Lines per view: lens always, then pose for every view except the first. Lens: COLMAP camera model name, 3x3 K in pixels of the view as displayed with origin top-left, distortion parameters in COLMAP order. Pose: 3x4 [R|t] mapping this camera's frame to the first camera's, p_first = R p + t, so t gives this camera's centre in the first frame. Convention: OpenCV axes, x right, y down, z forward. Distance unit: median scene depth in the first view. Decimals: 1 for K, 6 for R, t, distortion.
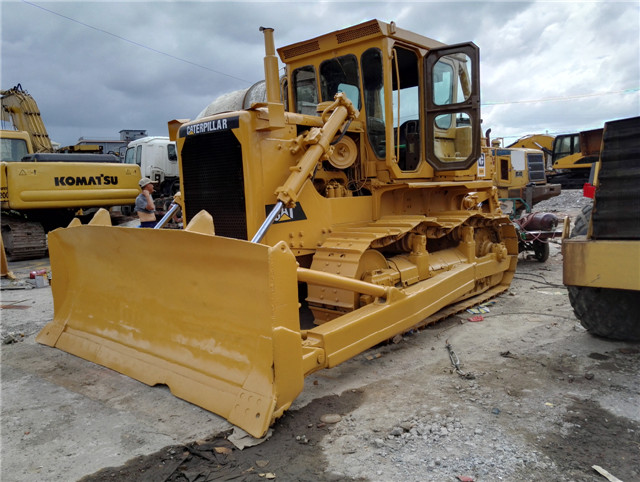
lens RADIAL K [[507.5, 0, 321.4], [0, 507.5, 239.0], [0, 0, 1]] dist [0.016394, 0.007137]
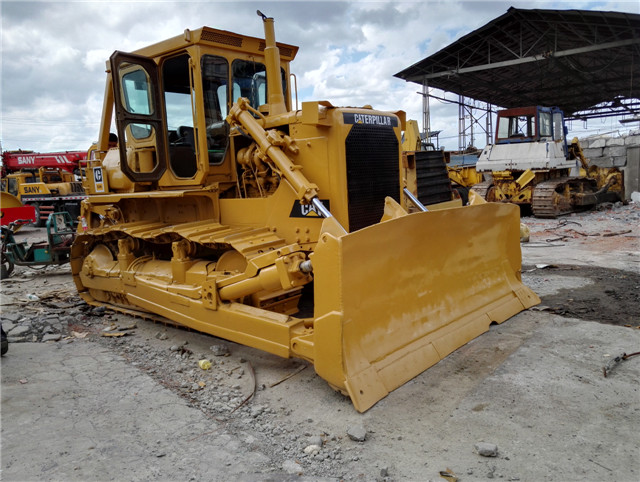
lens RADIAL K [[507.5, 0, 321.8], [0, 507.5, 242.3], [0, 0, 1]] dist [0.016394, 0.007137]
pose [[0.010995, -0.083692, 0.996431, -1.402610], [0.152078, 0.985039, 0.081057, -0.077129], [-0.988307, 0.150644, 0.023558, 1.208103]]
